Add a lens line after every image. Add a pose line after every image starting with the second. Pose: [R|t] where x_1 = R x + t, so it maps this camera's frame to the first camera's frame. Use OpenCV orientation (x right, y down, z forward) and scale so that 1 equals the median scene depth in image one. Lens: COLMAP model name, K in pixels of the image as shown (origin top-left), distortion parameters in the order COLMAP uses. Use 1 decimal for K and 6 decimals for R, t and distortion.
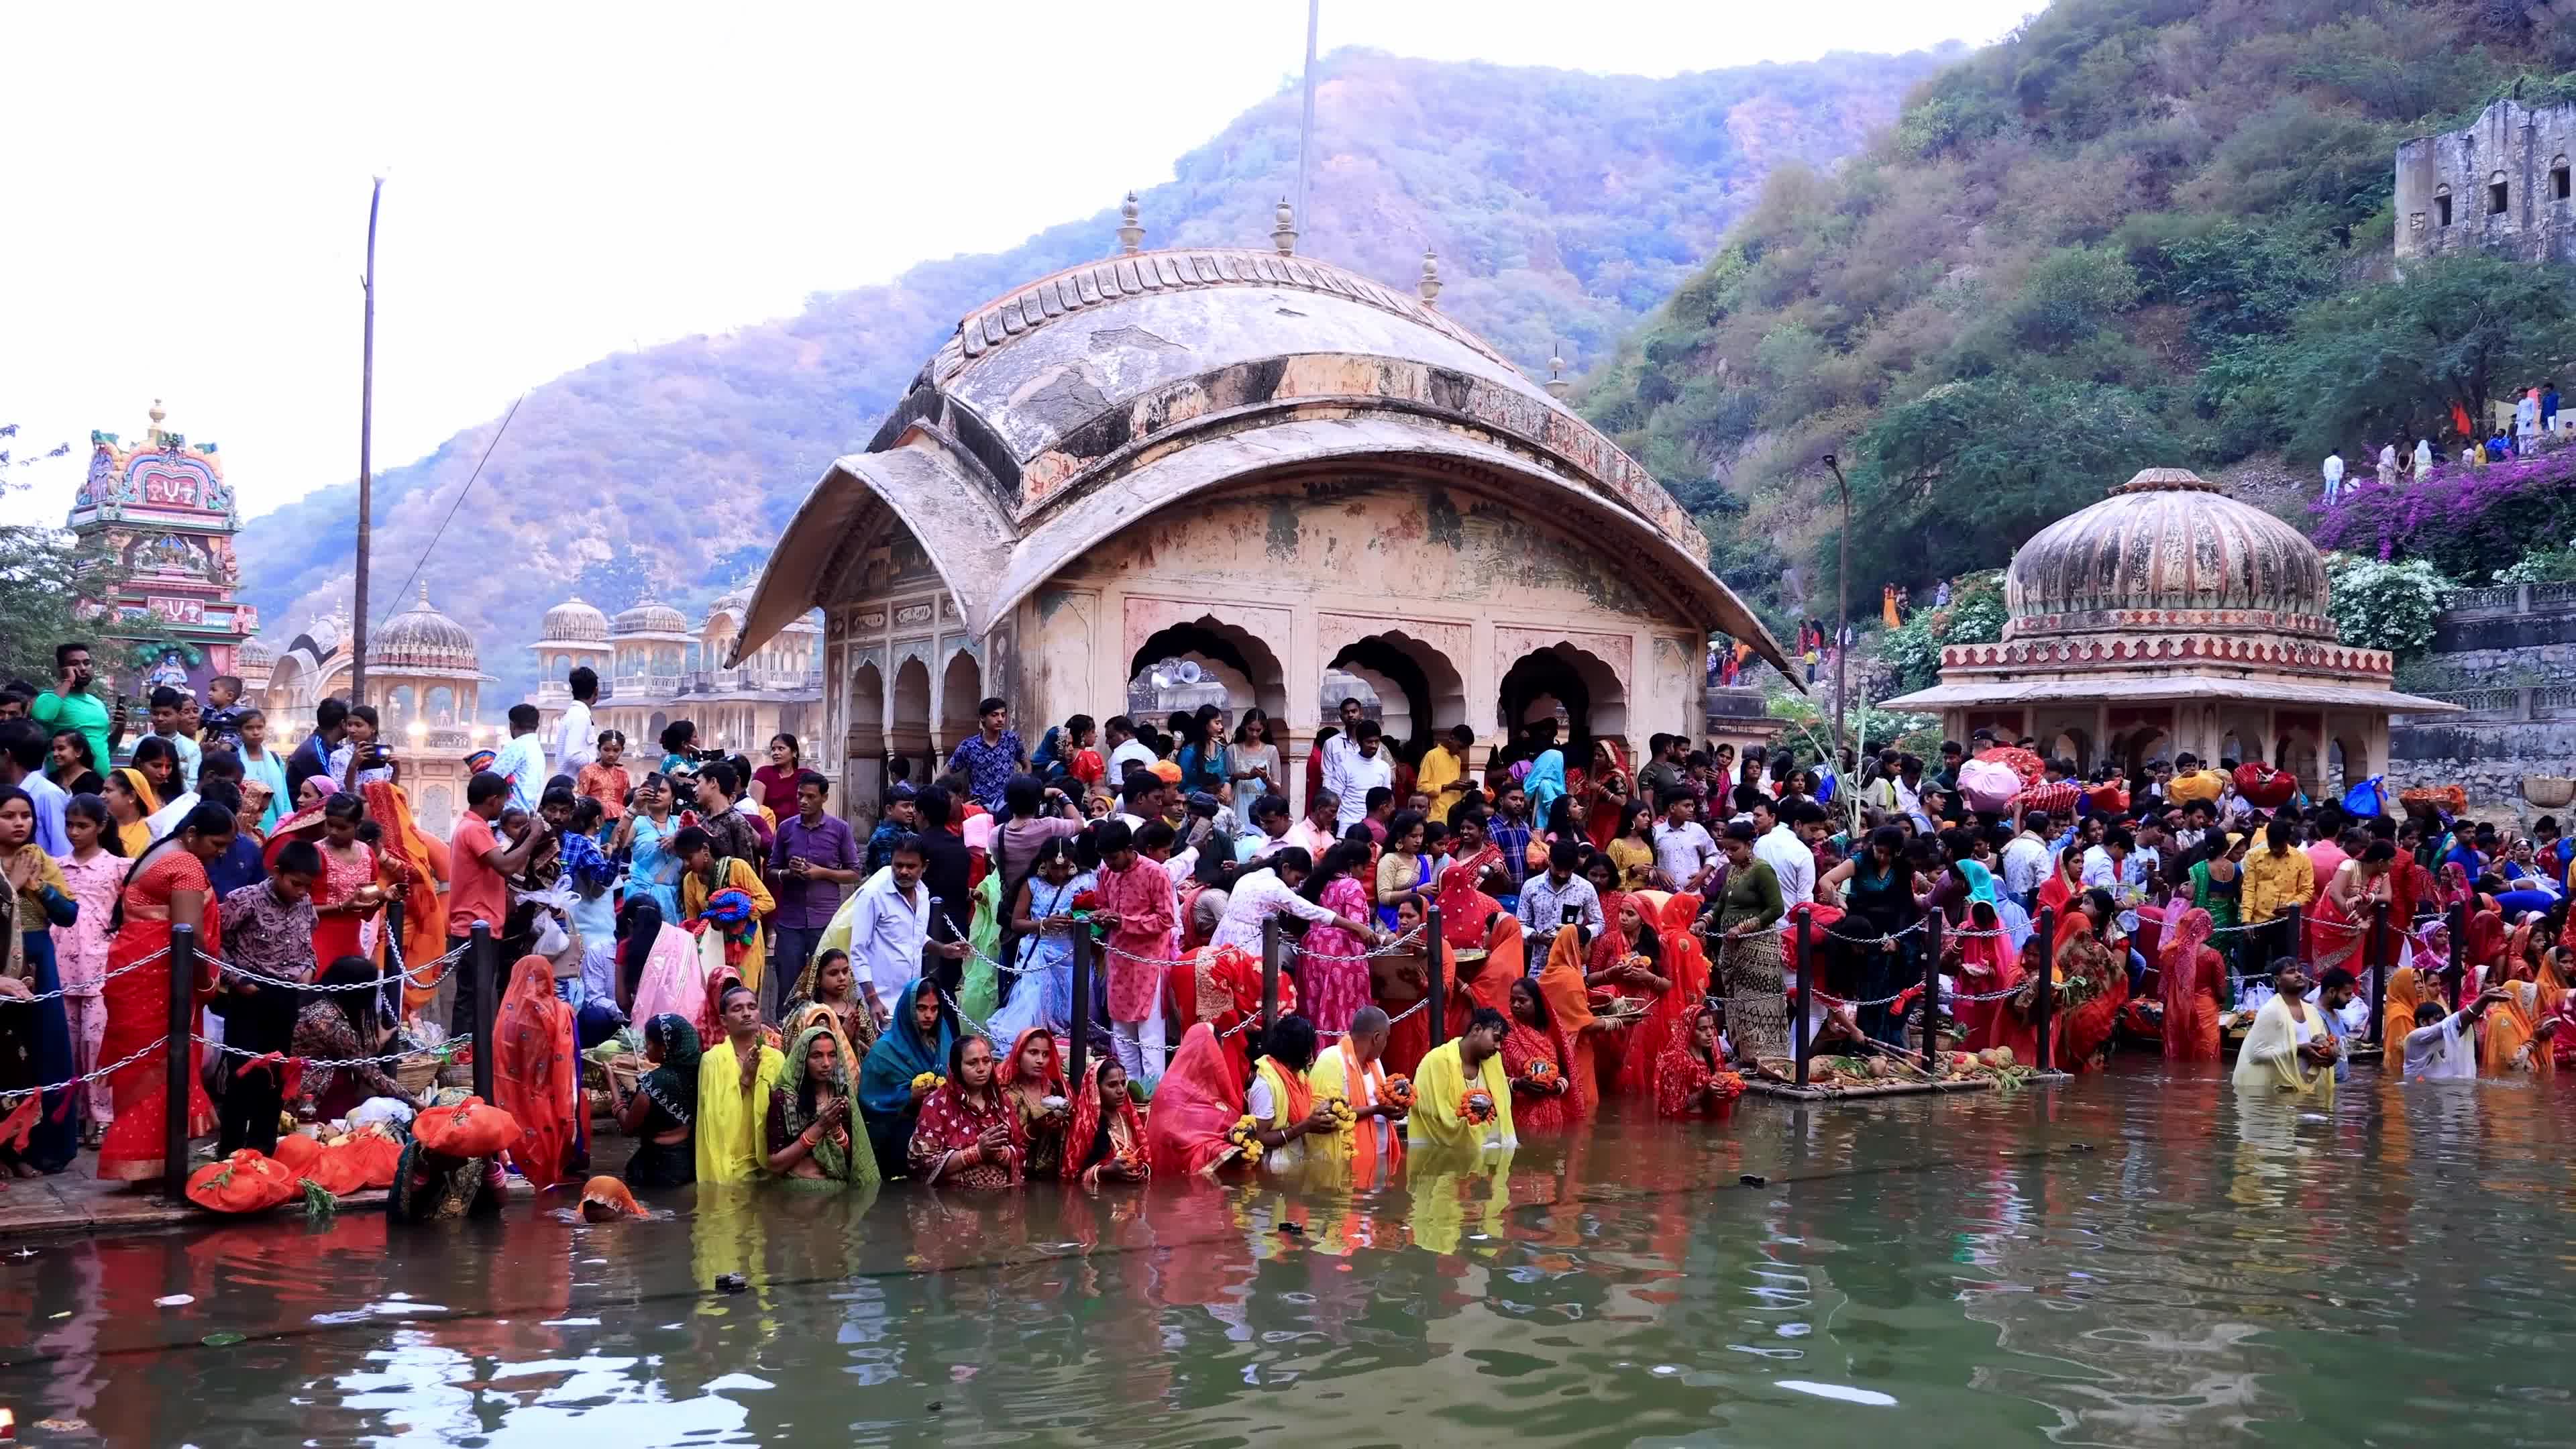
lens RADIAL K [[2329.8, 0, 1287.1], [0, 2329.8, 819.7], [0, 0, 1]] dist [-0.008161, -0.002833]
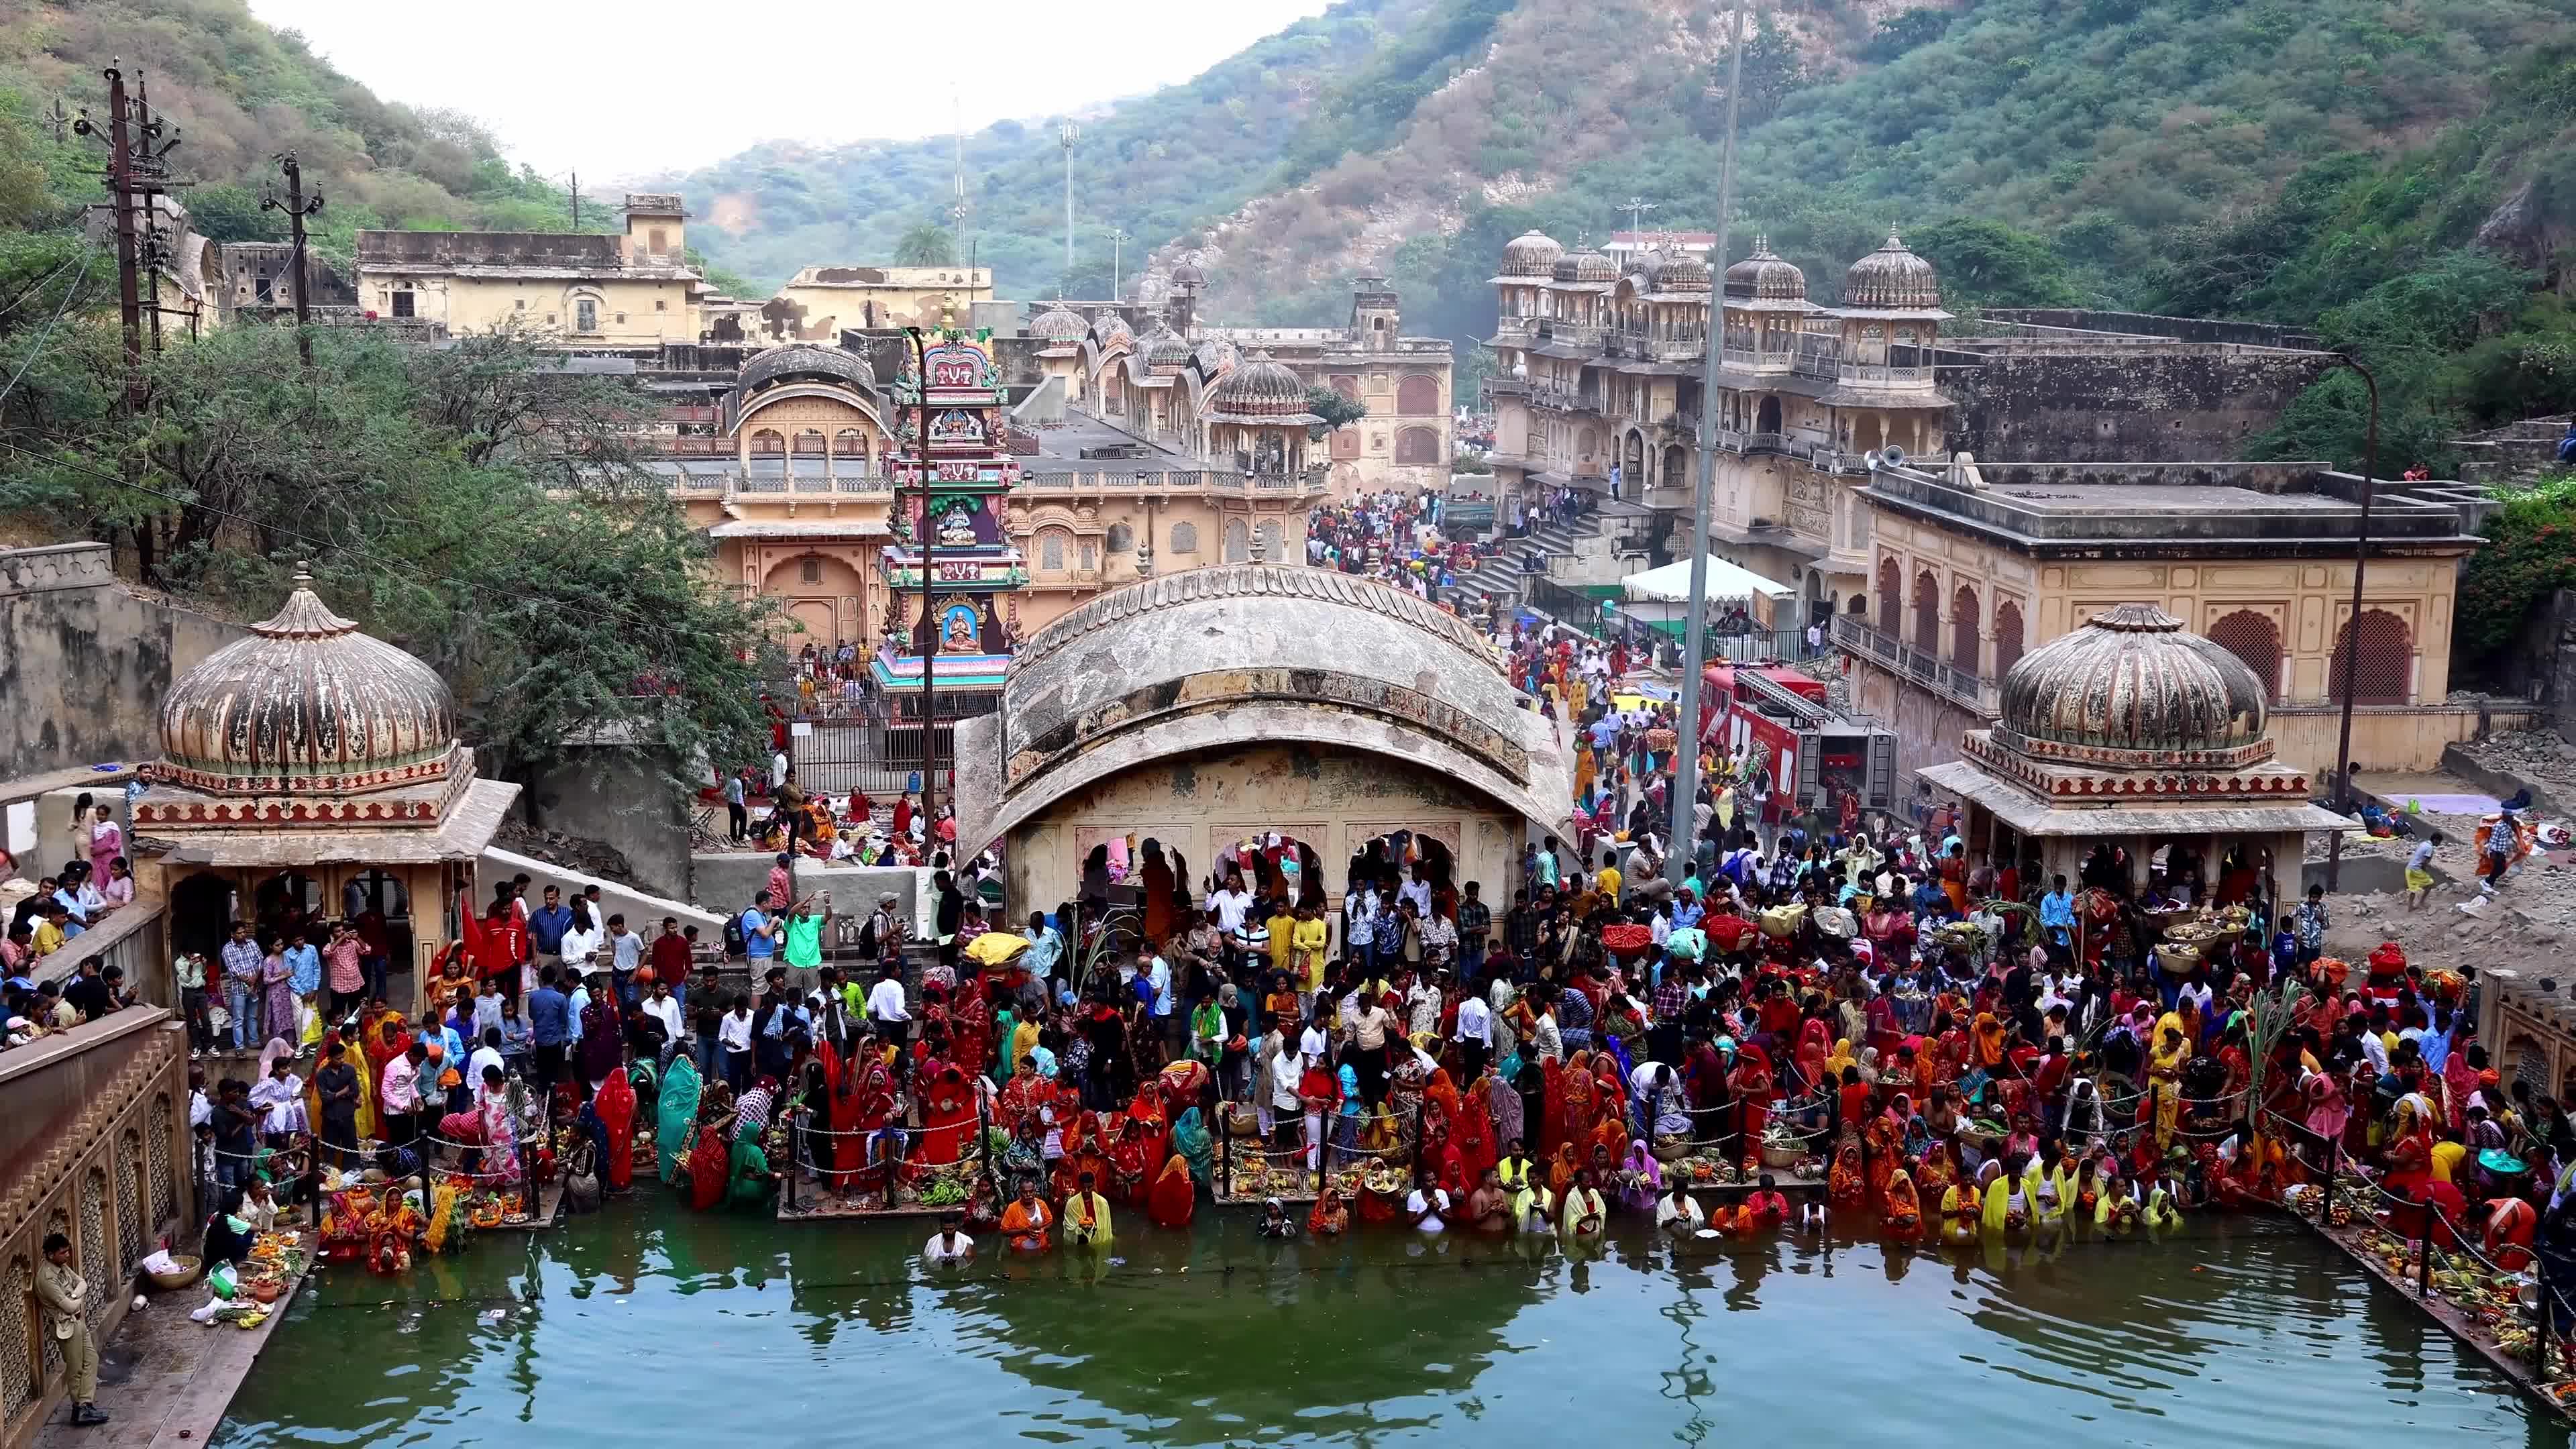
lens RADIAL K [[2718.1, 0, 1288.0], [0, 2718.1, 724.5], [0, 0, 1]] dist [0.028510, 0.042252]
pose [[0.895099, 0.063465, -0.441328, 0.653433], [0.003021, 0.988932, 0.148340, -0.320681], [0.445858, -0.134112, 0.885000, -0.484294]]
